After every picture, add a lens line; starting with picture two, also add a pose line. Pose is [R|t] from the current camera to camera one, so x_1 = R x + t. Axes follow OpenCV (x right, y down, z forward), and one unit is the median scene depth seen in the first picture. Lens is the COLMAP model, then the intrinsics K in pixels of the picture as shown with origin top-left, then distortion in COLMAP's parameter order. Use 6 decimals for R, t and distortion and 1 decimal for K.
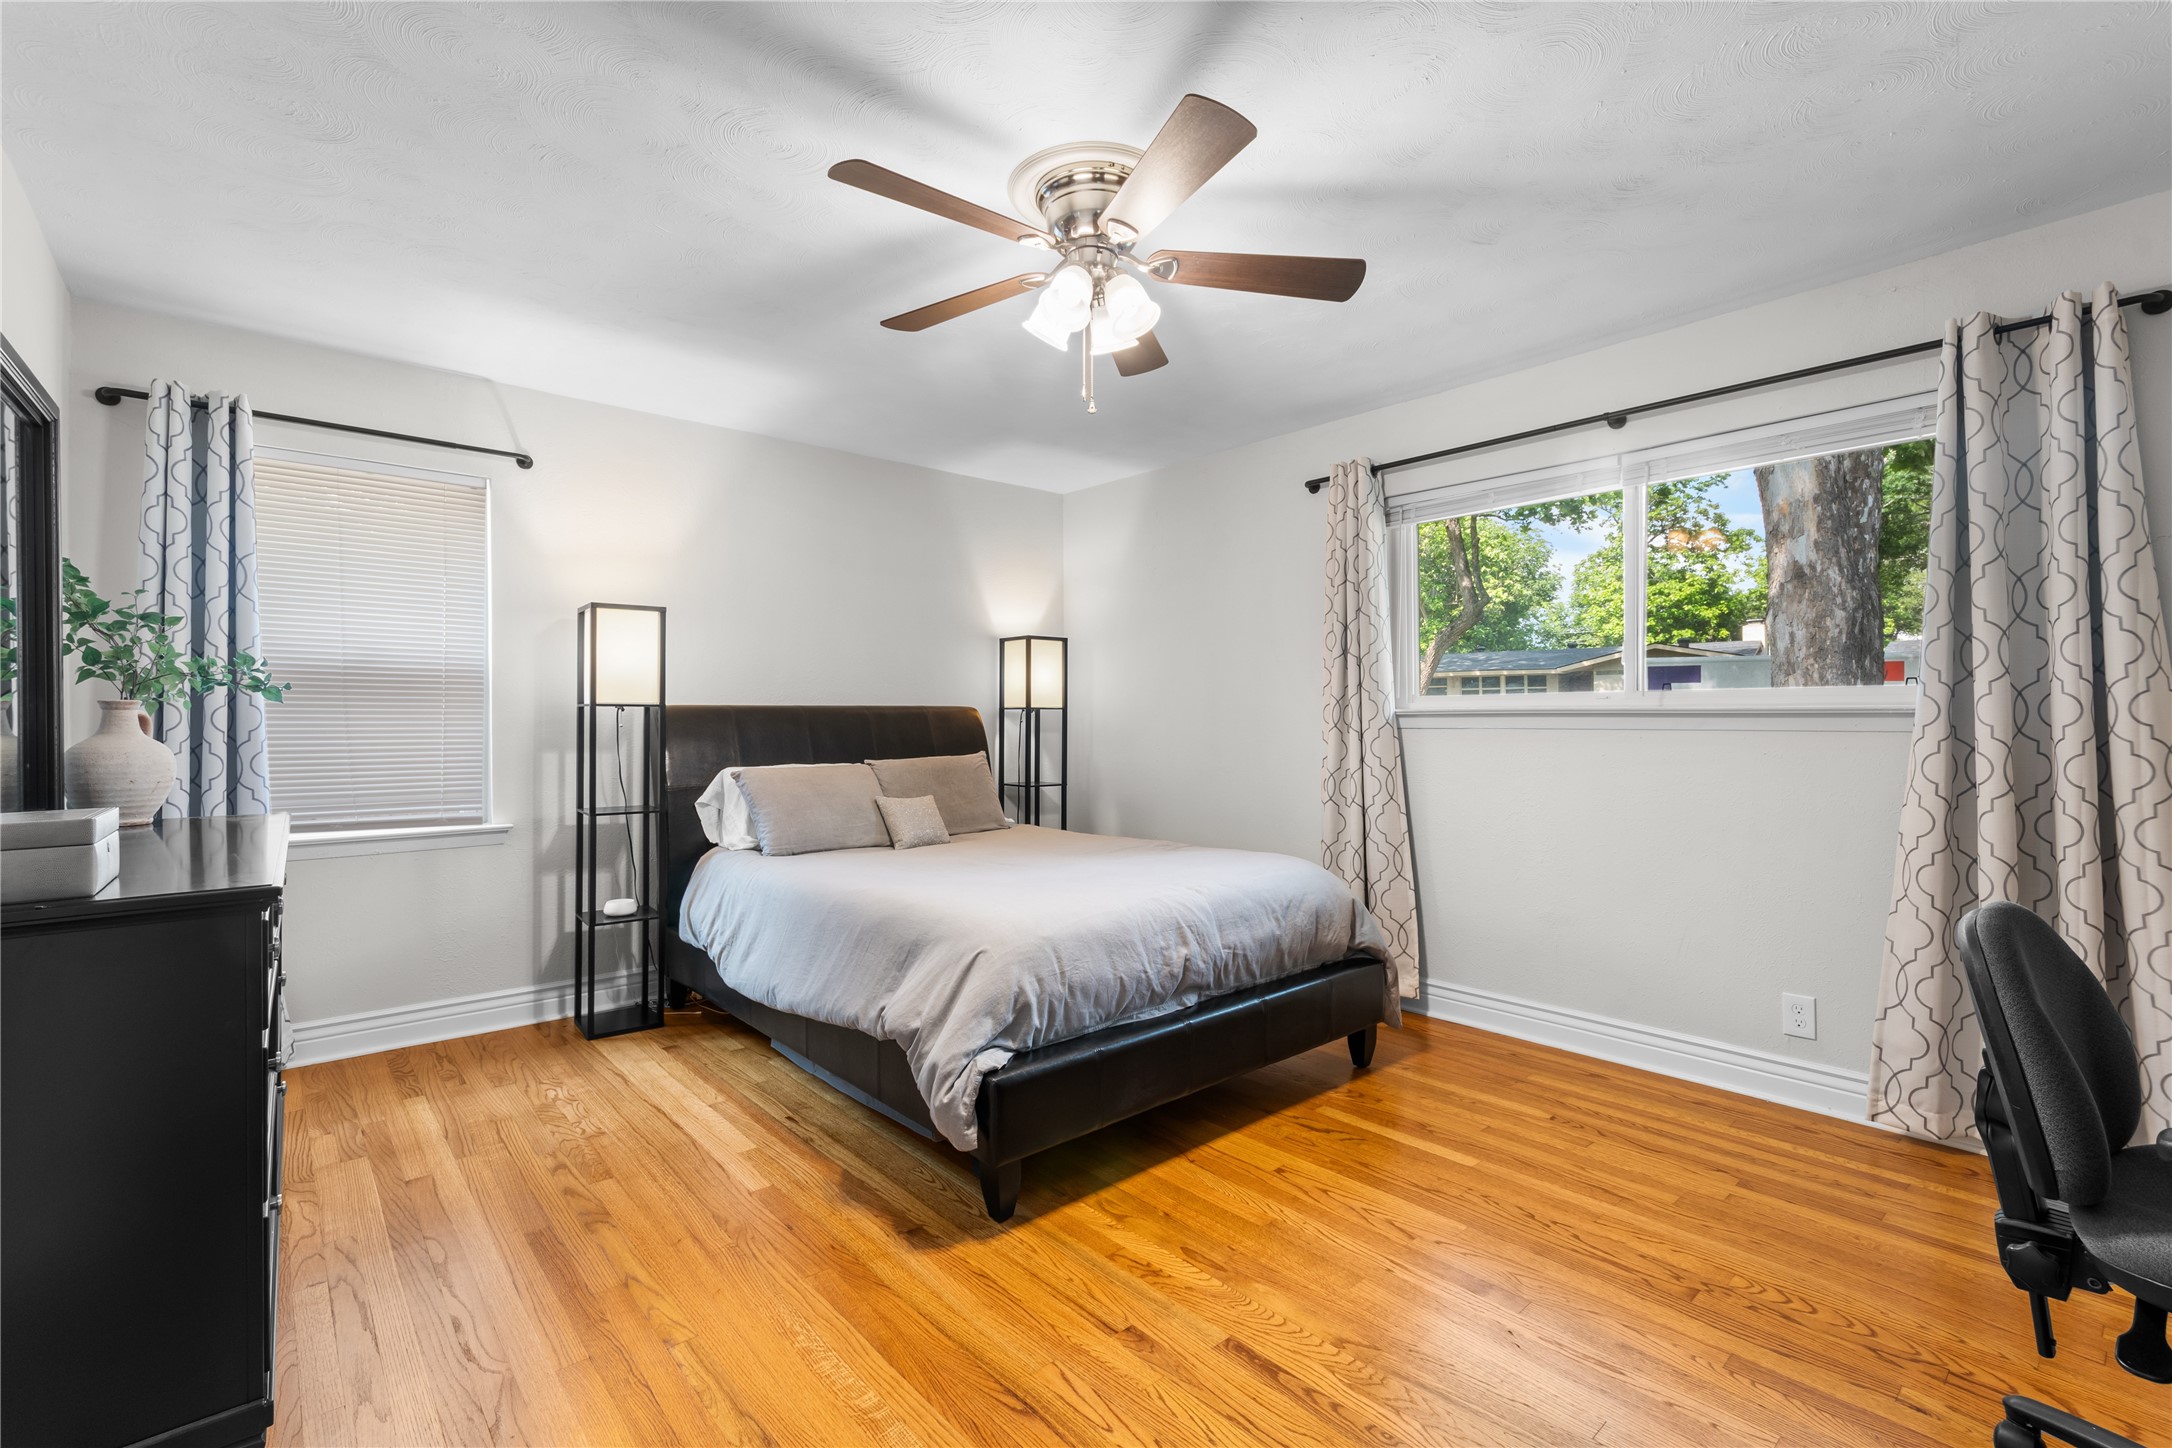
lens RADIAL K [[955.3, 0, 1086.3], [0, 955.3, 719.8], [0, 0, 1]] dist [0.001647, -0.000478]
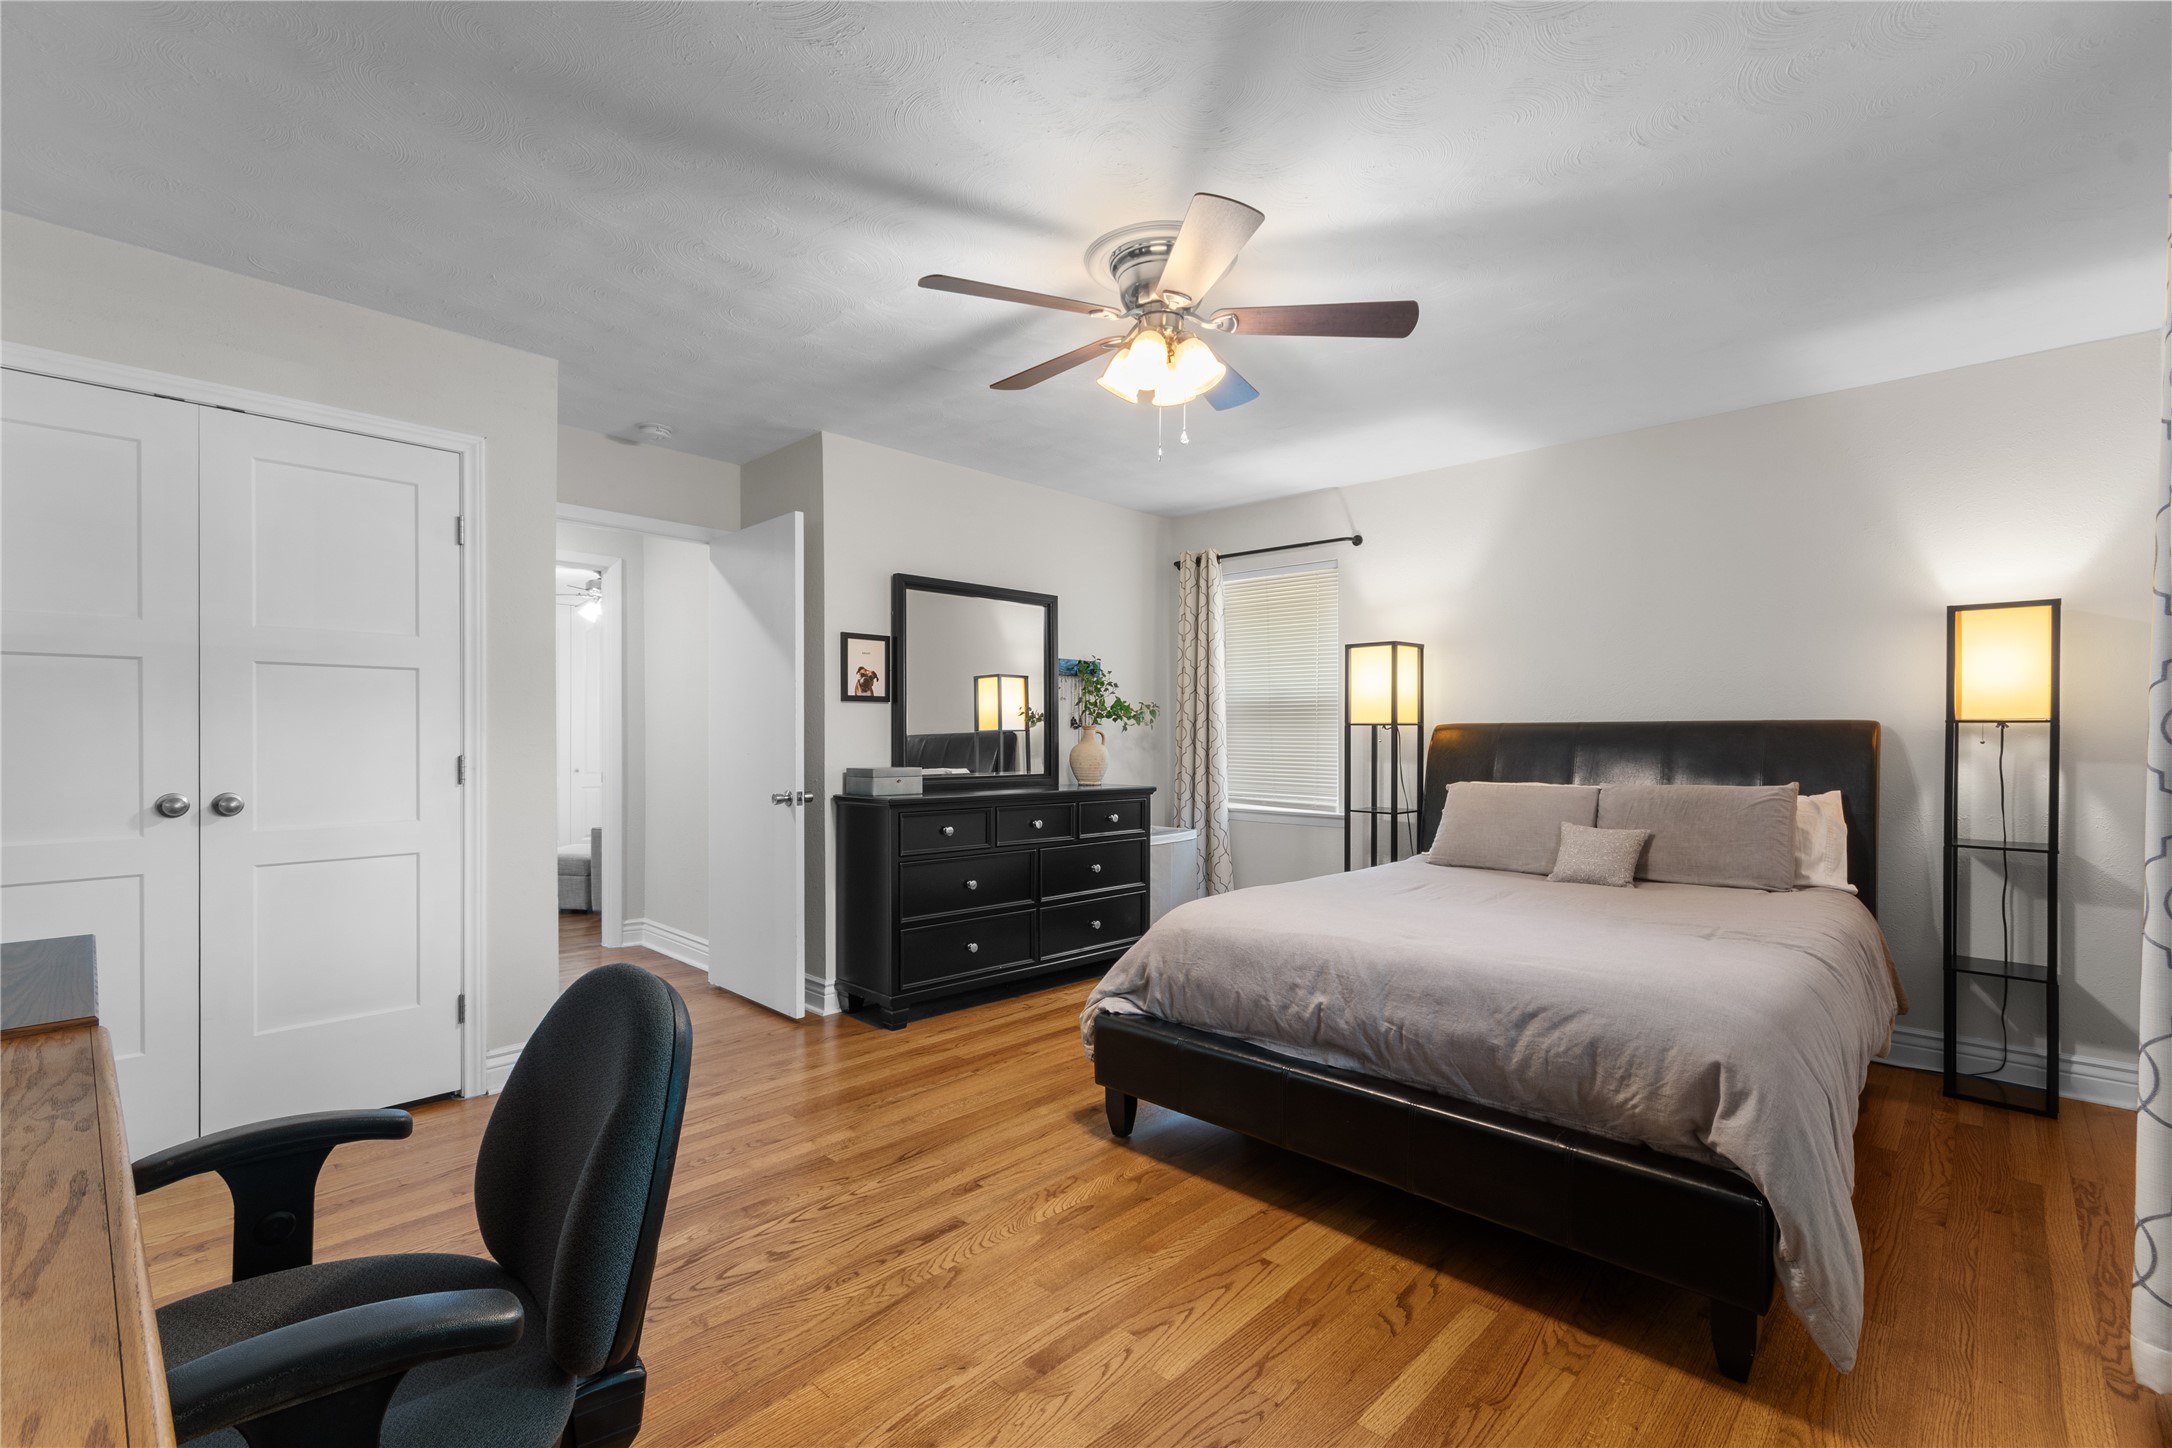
lens RADIAL K [[952.7, 0, 1076.6], [0, 952.7, 736.2], [0, 0, 1]] dist [0.003275, -0.000172]
pose [[0.081832, -0.000945, -0.996646, 1.032457], [0.001341, 0.999999, -0.000838, 0.000463], [0.996645, -0.001268, 0.081833, 0.755409]]
